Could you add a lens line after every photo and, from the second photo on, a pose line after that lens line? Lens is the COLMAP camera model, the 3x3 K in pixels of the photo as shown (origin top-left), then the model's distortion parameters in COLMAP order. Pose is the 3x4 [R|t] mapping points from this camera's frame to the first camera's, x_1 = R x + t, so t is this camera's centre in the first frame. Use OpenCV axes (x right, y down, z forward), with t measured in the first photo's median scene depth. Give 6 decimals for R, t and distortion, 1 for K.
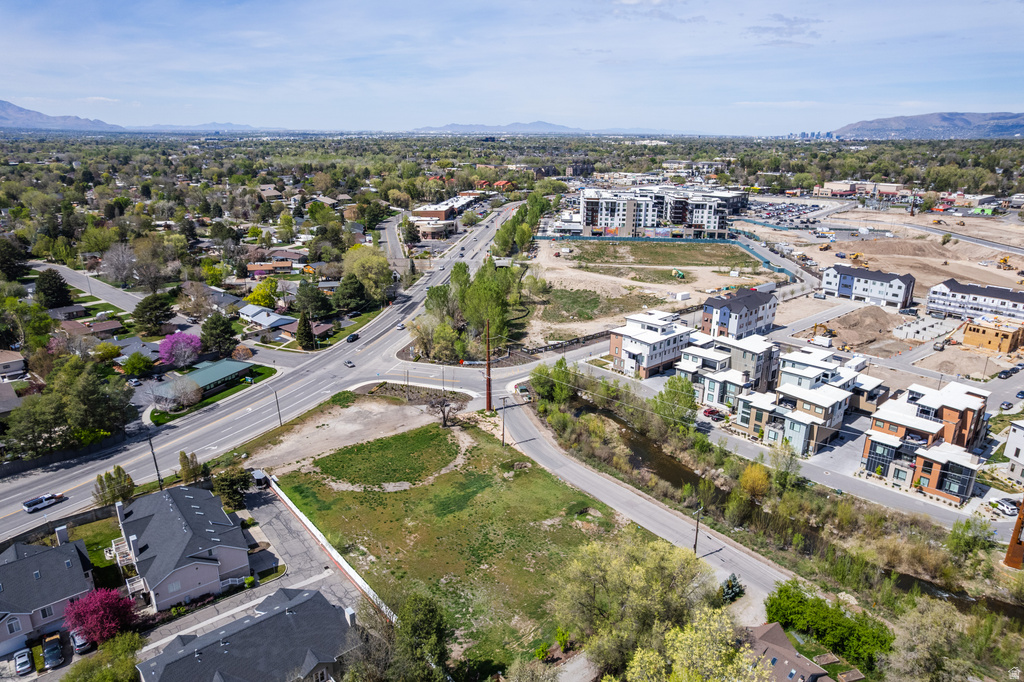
lens RADIAL K [[659.8, 0, 510.7], [0, 659.8, 341.1], [0, 0, 1]] dist [-0.080120, 0.069532]
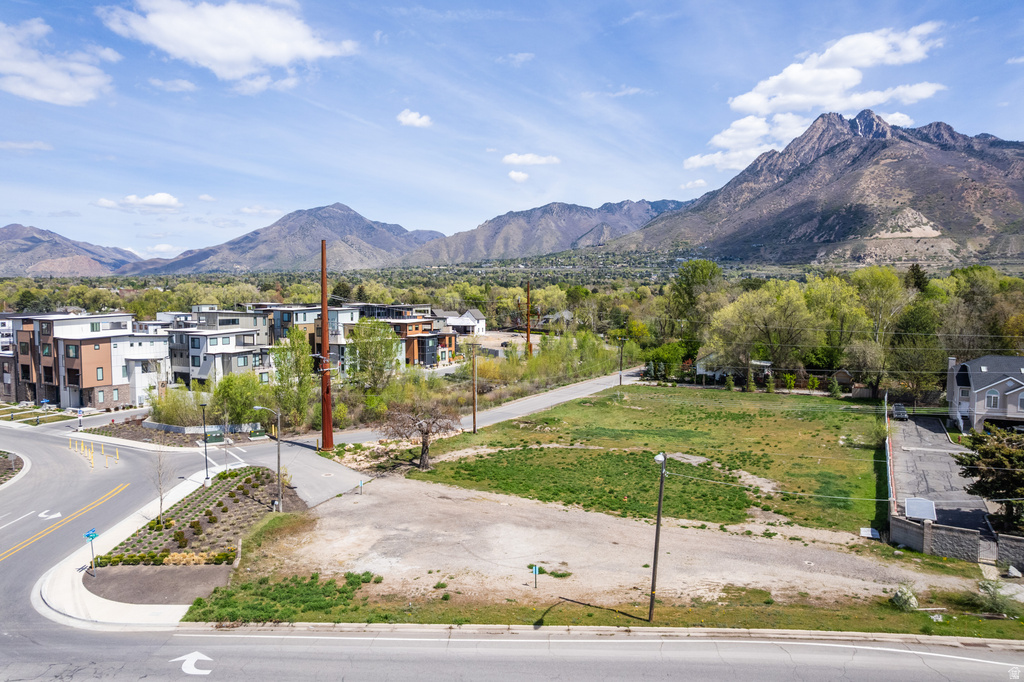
lens RADIAL K [[656.0, 0, 510.9], [0, 656.0, 342.2], [0, 0, 1]] dist [-0.081571, 0.072395]
pose [[-0.364511, -0.071237, 0.928470, -0.435981], [0.283350, 0.941305, 0.183463, -0.010364], [-0.887043, 0.329956, -0.322931, 0.889730]]
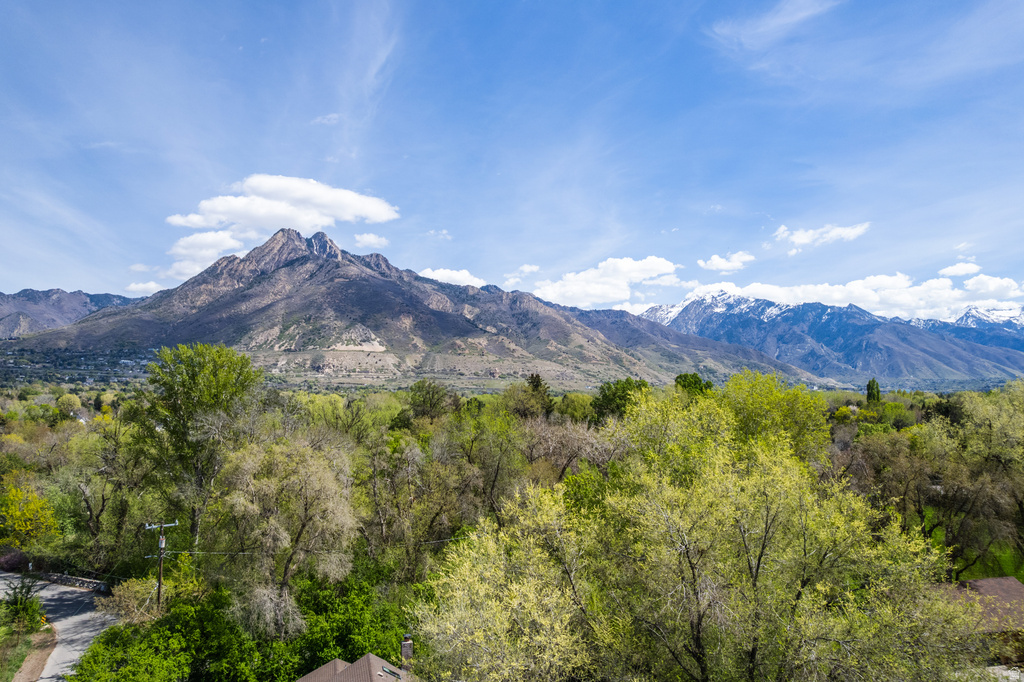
lens RADIAL K [[666.7, 0, 510.3], [0, 666.7, 343.8], [0, 0, 1]] dist [-0.068644, 0.052276]
pose [[-0.916547, 0.028436, 0.398914, 0.060889], [0.114530, 0.974354, 0.193691, 0.077245], [-0.383176, 0.223215, -0.896299, 0.559307]]
